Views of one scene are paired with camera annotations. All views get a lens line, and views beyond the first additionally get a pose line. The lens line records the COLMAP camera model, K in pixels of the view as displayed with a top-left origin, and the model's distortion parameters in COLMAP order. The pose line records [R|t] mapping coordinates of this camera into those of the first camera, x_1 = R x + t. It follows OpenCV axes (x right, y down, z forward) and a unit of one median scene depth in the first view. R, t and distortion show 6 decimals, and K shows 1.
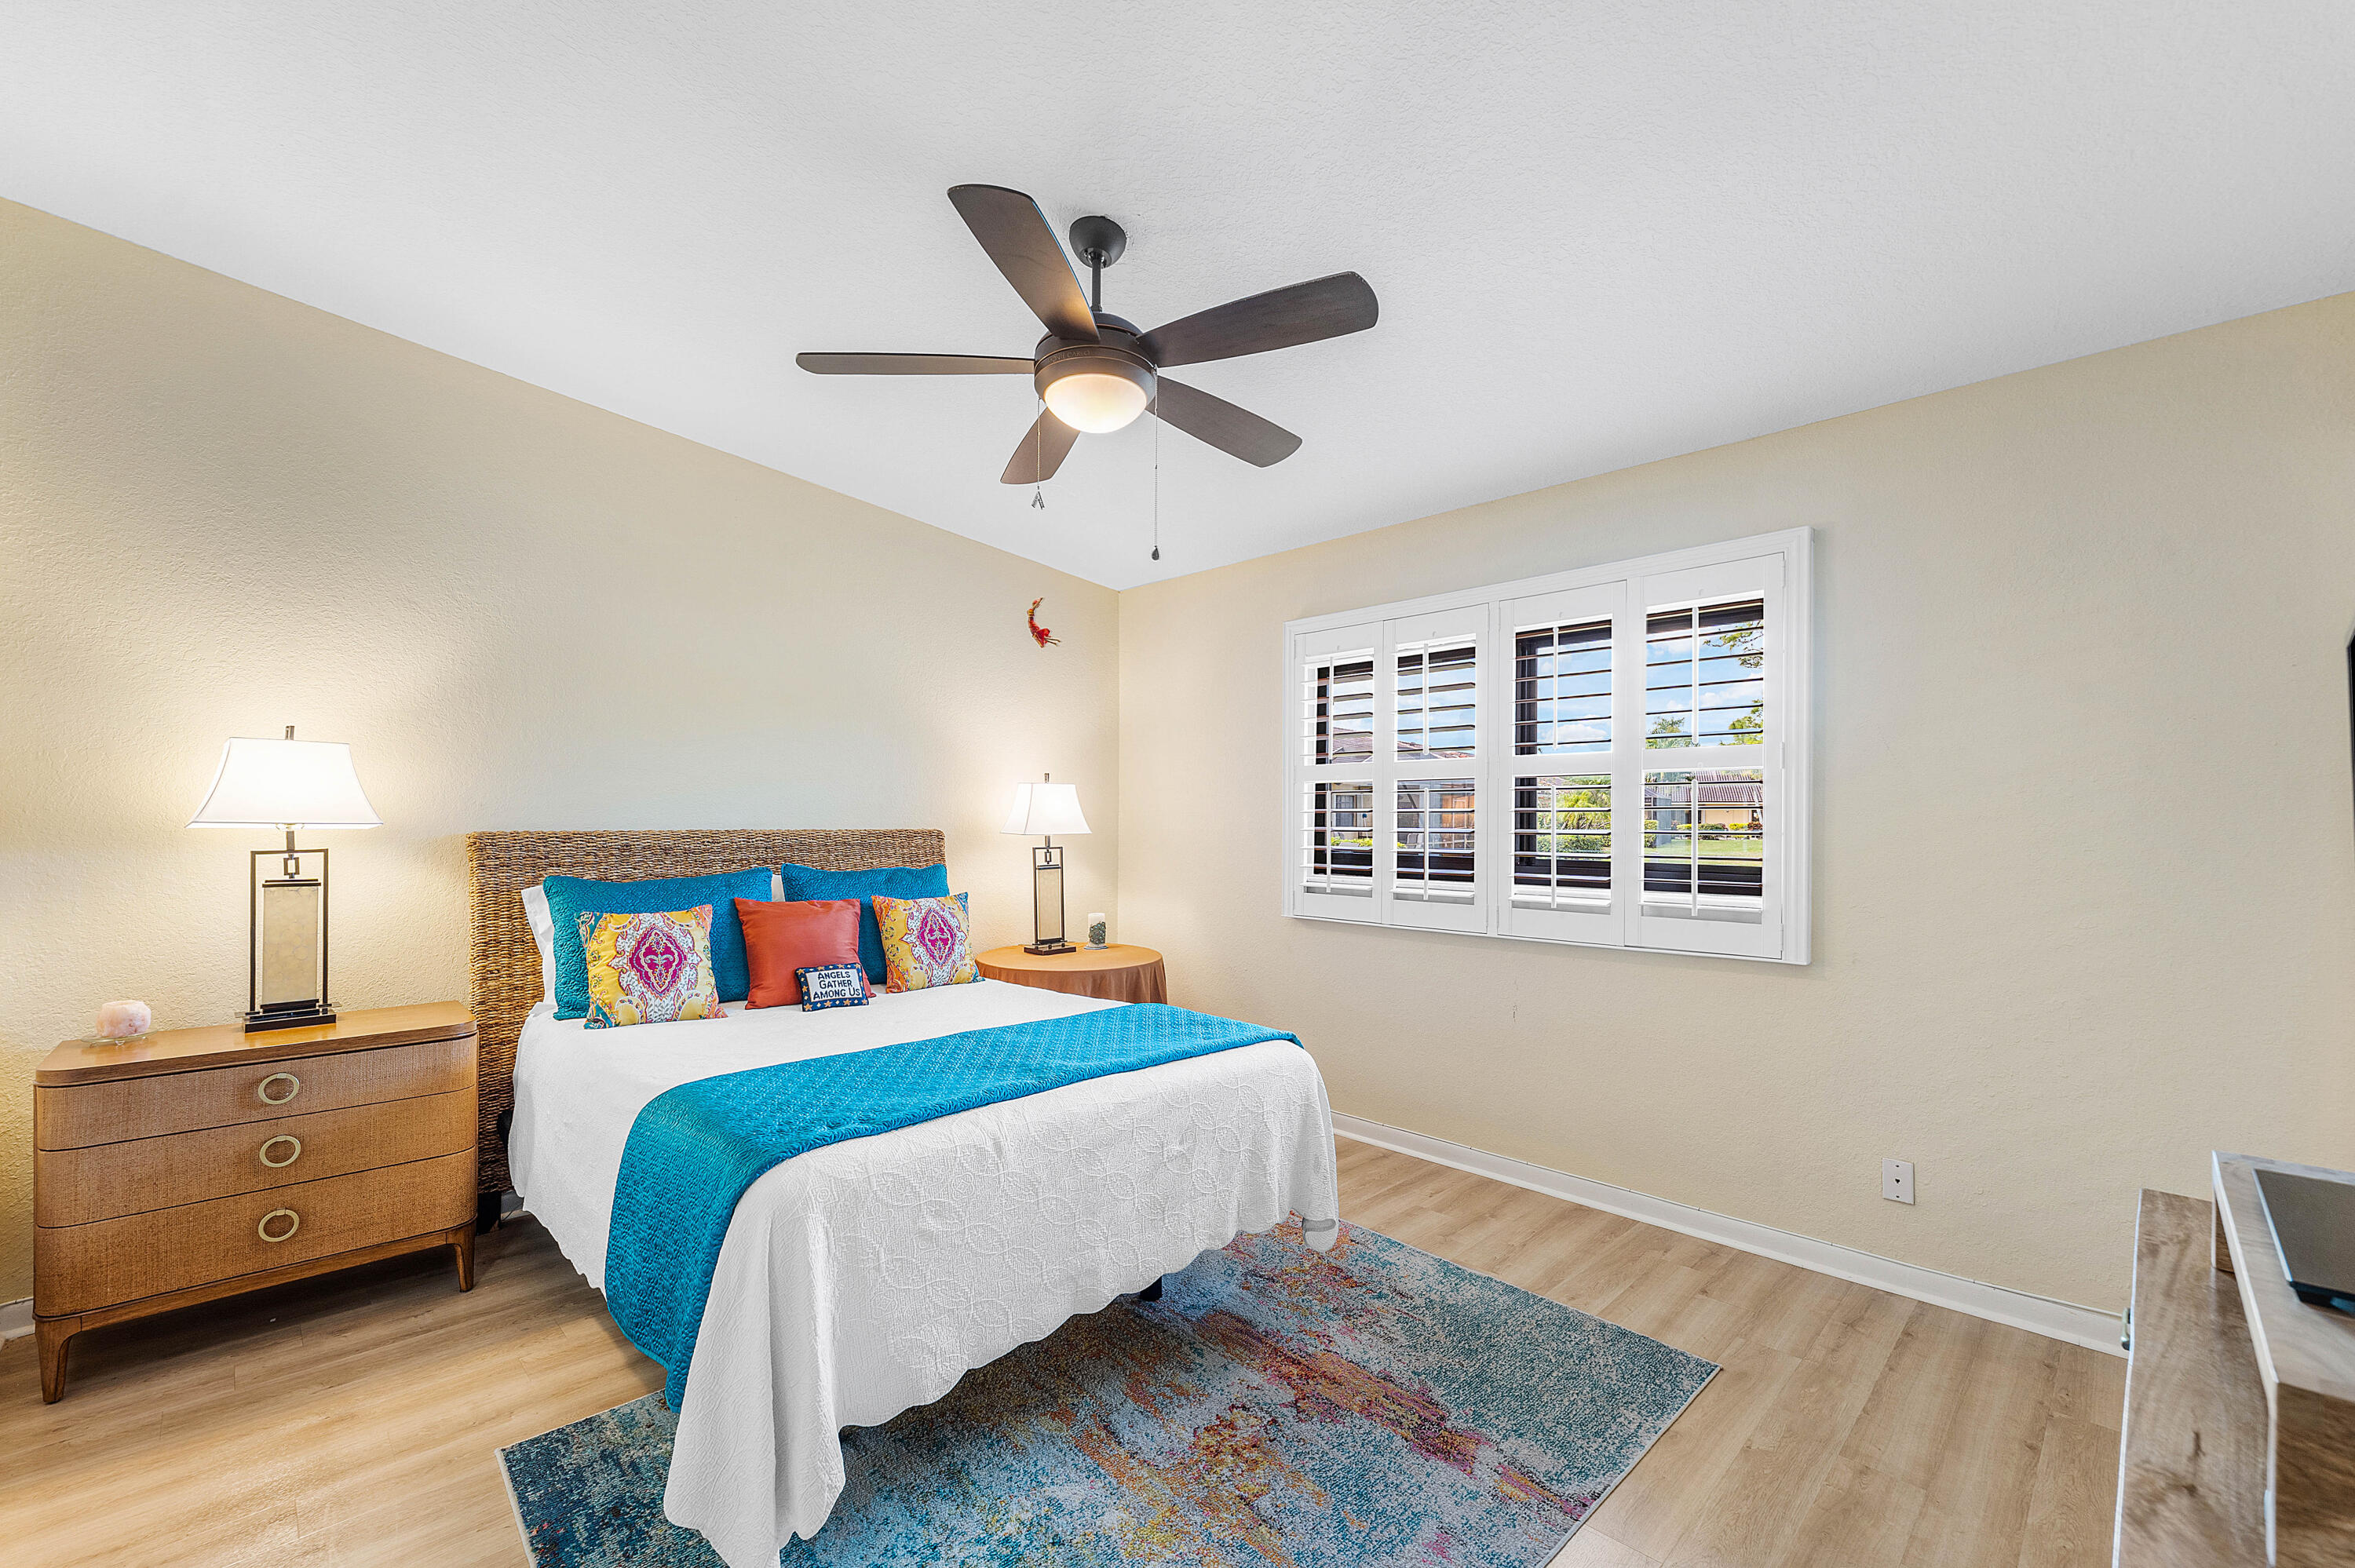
lens RADIAL K [[962.4, 0, 1150.8], [0, 962.4, 807.6], [0, 0, 1]] dist [-0.001637, -0.000163]
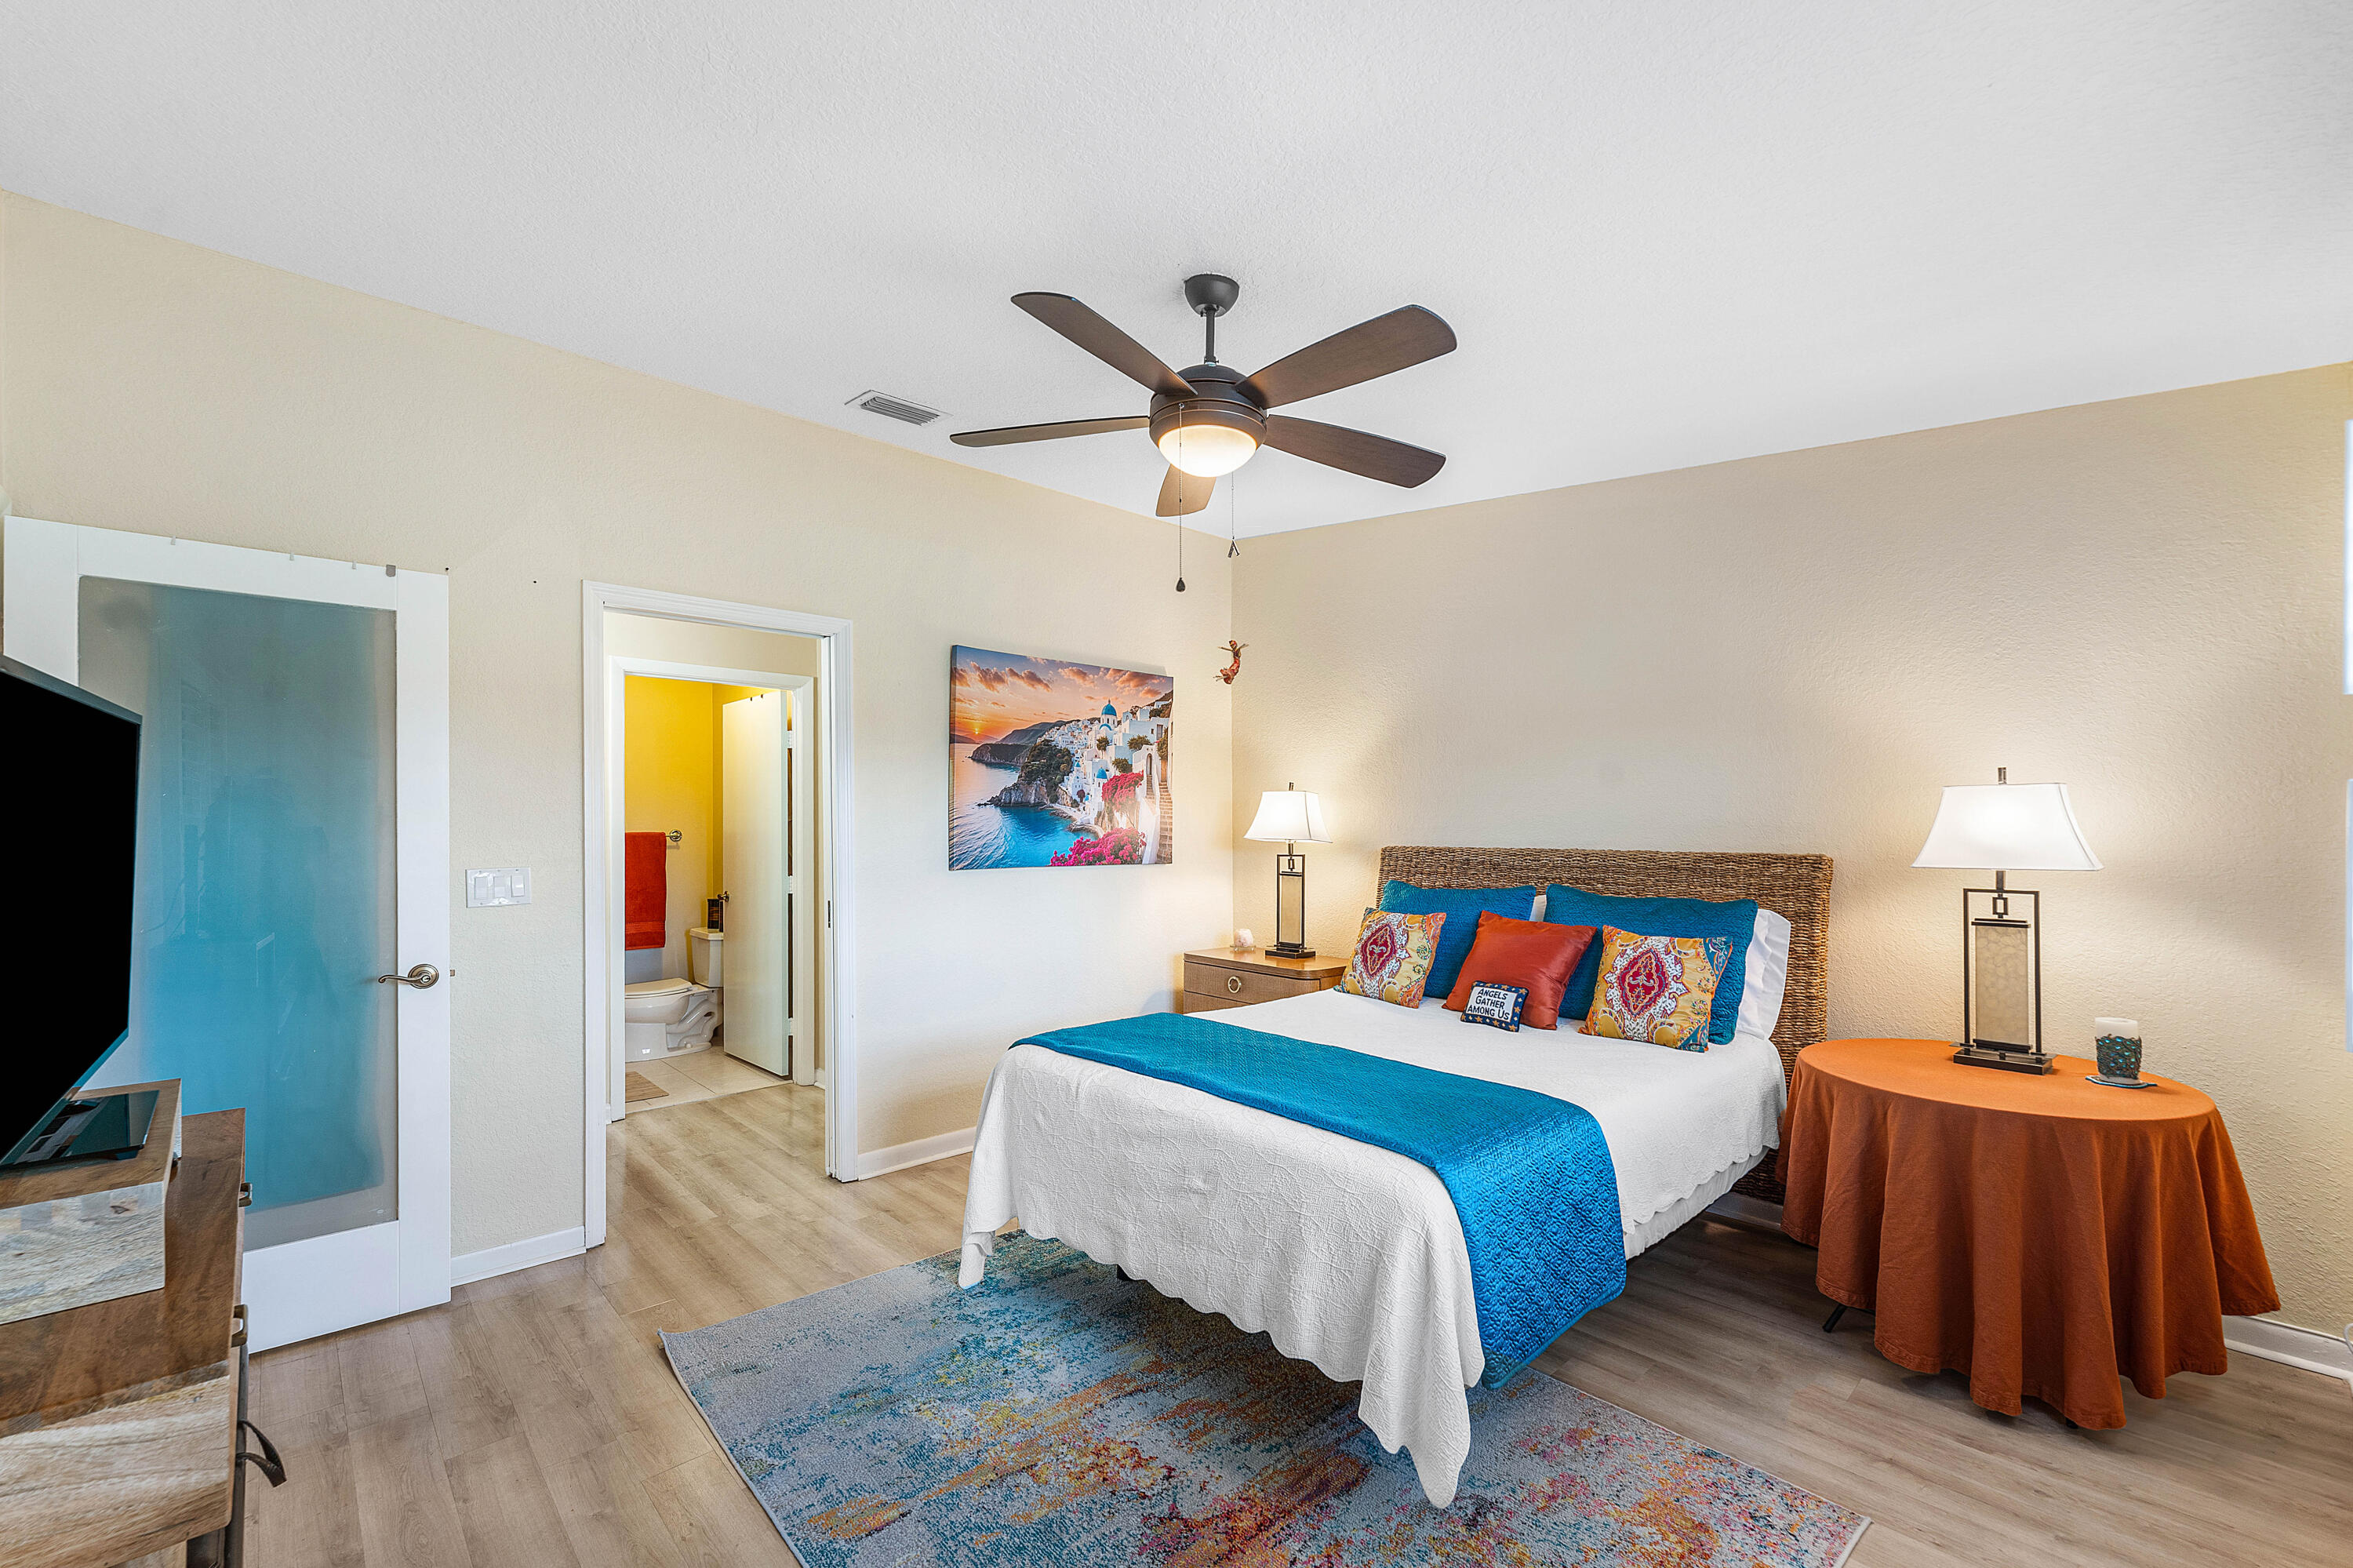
lens RADIAL K [[994.5, 0, 1168.4], [0, 994.5, 843.1], [0, 0, 1]] dist [-0.001129, -0.000080]
pose [[-0.017096, -0.000848, -0.999853, 0.644284], [-0.010667, 0.999943, -0.000665, 0.022819], [0.999797, 0.010654, -0.017104, 0.637163]]
